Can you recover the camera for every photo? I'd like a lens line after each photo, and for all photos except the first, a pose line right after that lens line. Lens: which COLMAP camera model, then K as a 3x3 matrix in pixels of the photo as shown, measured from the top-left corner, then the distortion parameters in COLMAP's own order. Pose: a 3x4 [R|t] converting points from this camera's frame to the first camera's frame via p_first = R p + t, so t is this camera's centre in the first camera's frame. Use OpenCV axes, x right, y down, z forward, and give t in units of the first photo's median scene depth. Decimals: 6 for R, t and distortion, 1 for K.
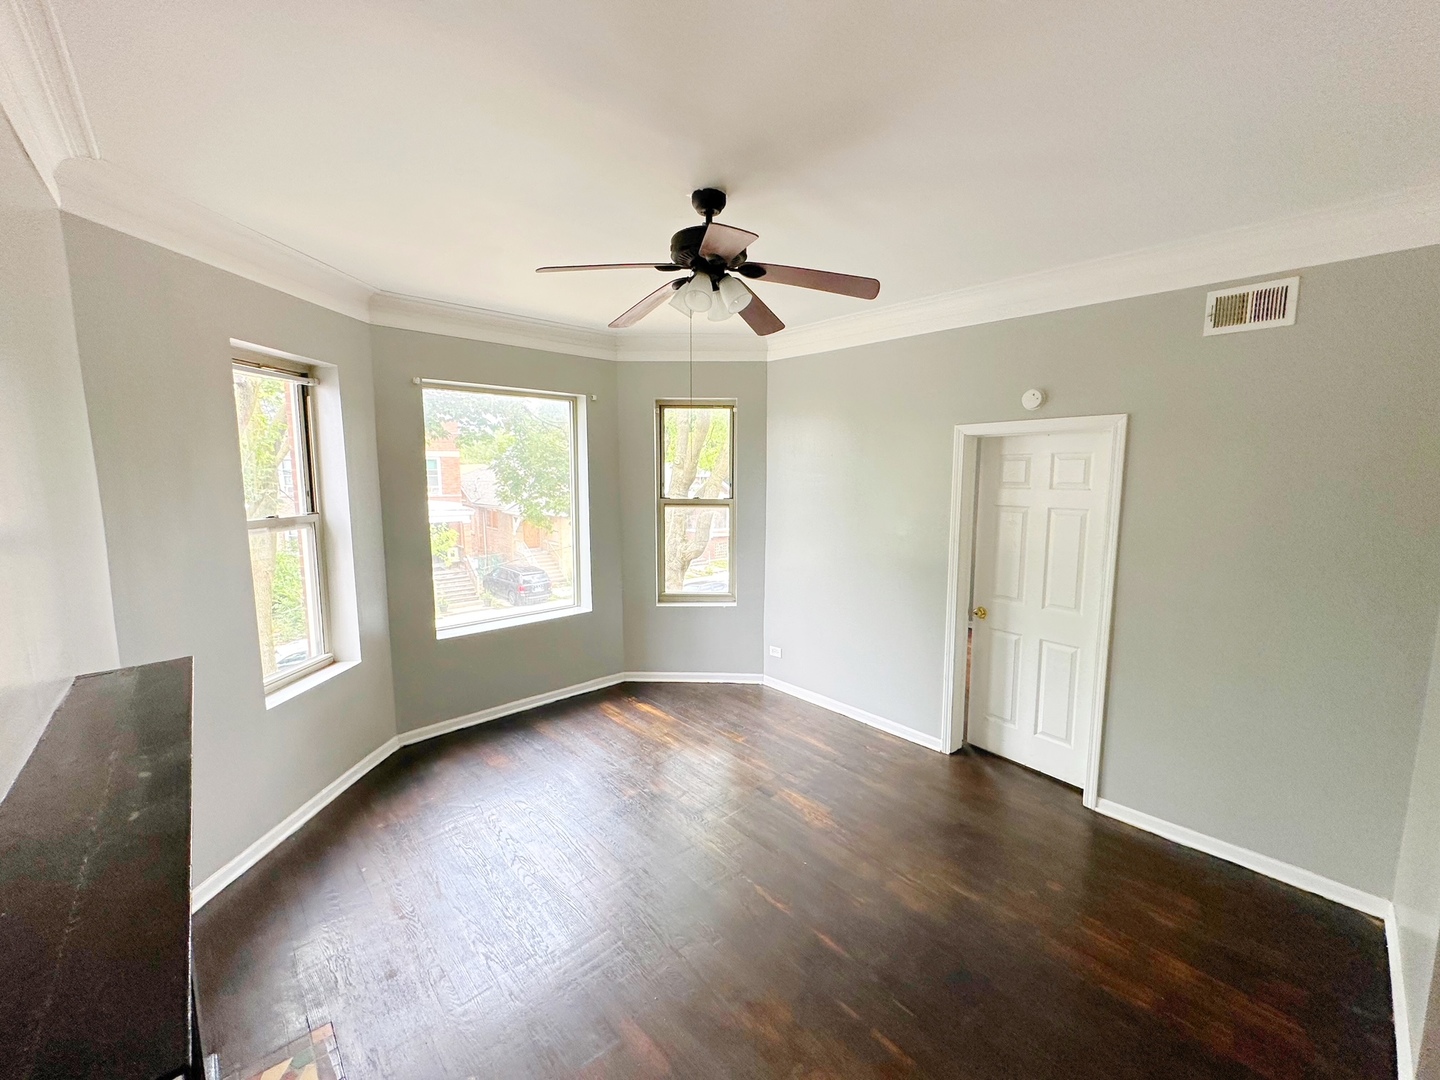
lens RADIAL K [[574.5, 0, 723.8], [0, 574.5, 539.4], [0, 0, 1]] dist [0.004612, -0.000048]
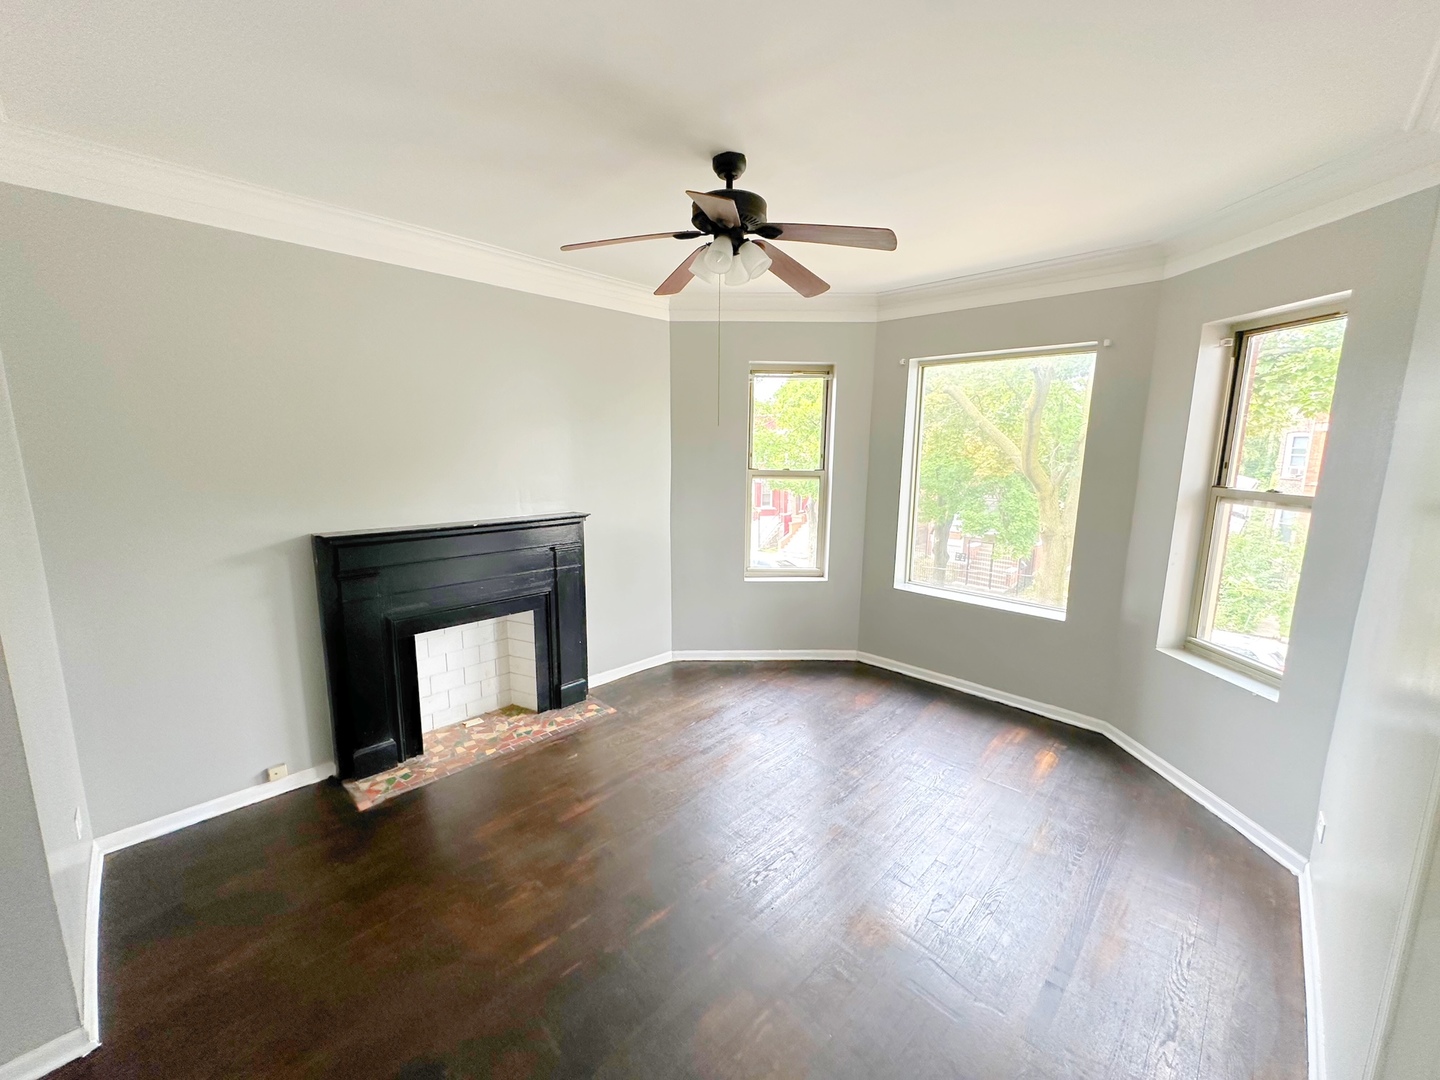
lens RADIAL K [[574.5, 0, 715.1], [0, 574.5, 538.3], [0, 0, 1]] dist [0.004612, -0.000048]
pose [[0.059753, 0.167042, -0.984137, 0.600227], [-0.127946, 0.979049, 0.158410, -0.060410], [0.989980, 0.116451, 0.079874, 0.541435]]
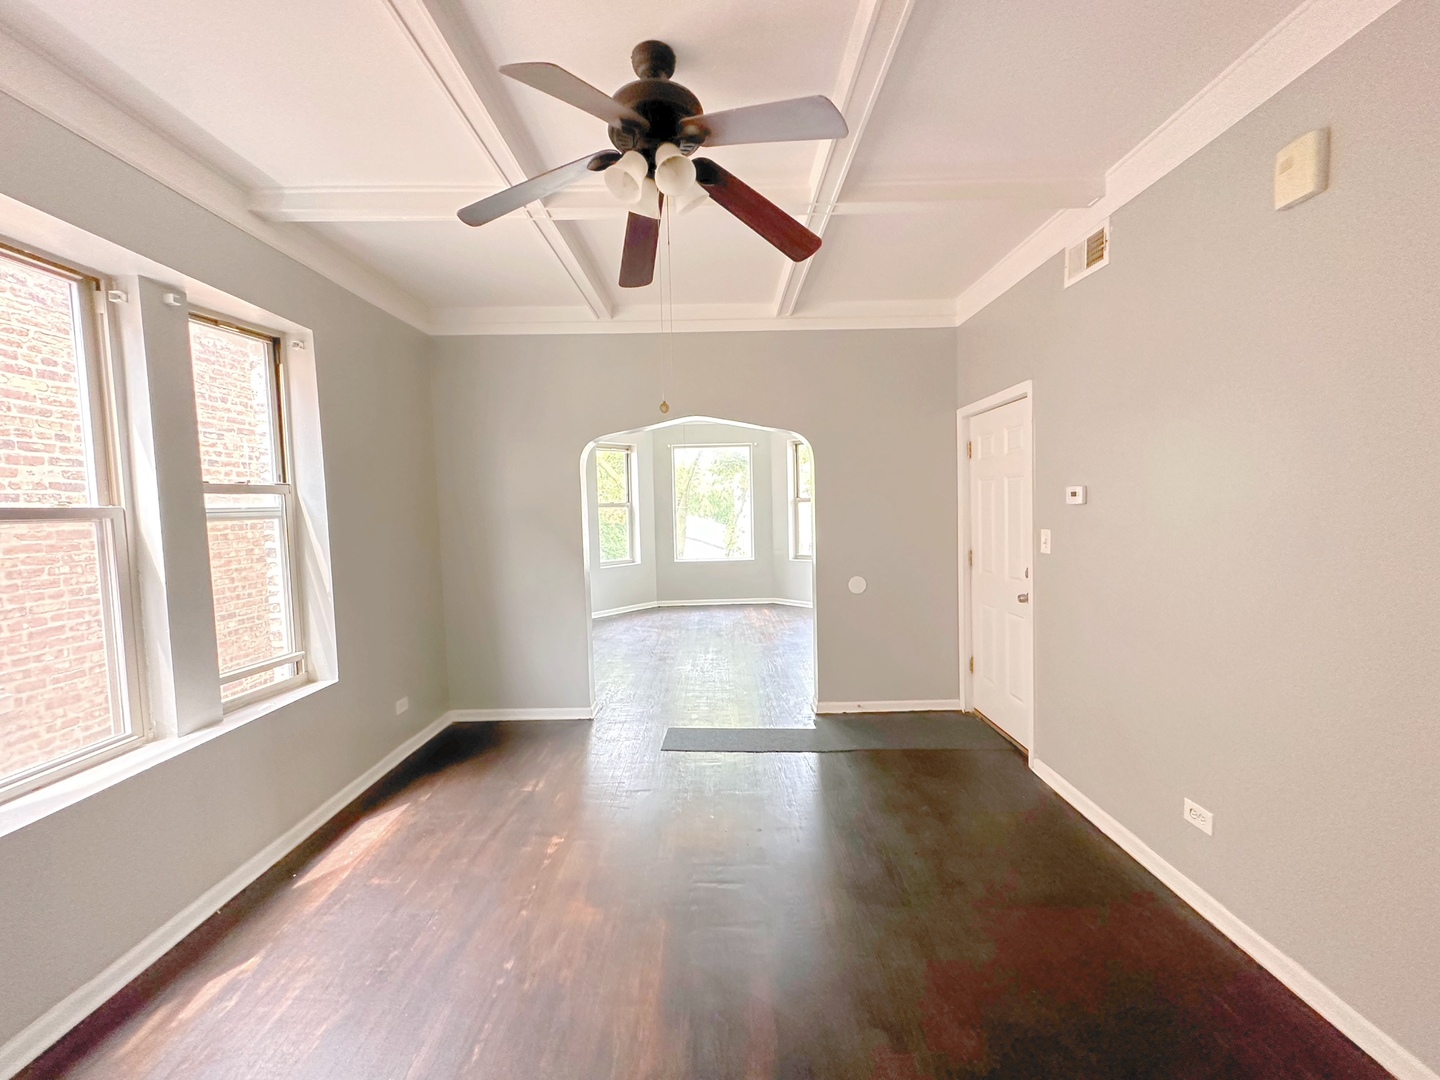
lens RADIAL K [[574.5, 0, 721.1], [0, 574.5, 540.2], [0, 0, 1]] dist [0.004612, -0.000048]
pose [[0.739302, 0.020814, -0.673053, 1.112362], [-0.056627, 0.997903, -0.031340, 0.152681], [0.670989, 0.061283, 0.738930, -0.511747]]
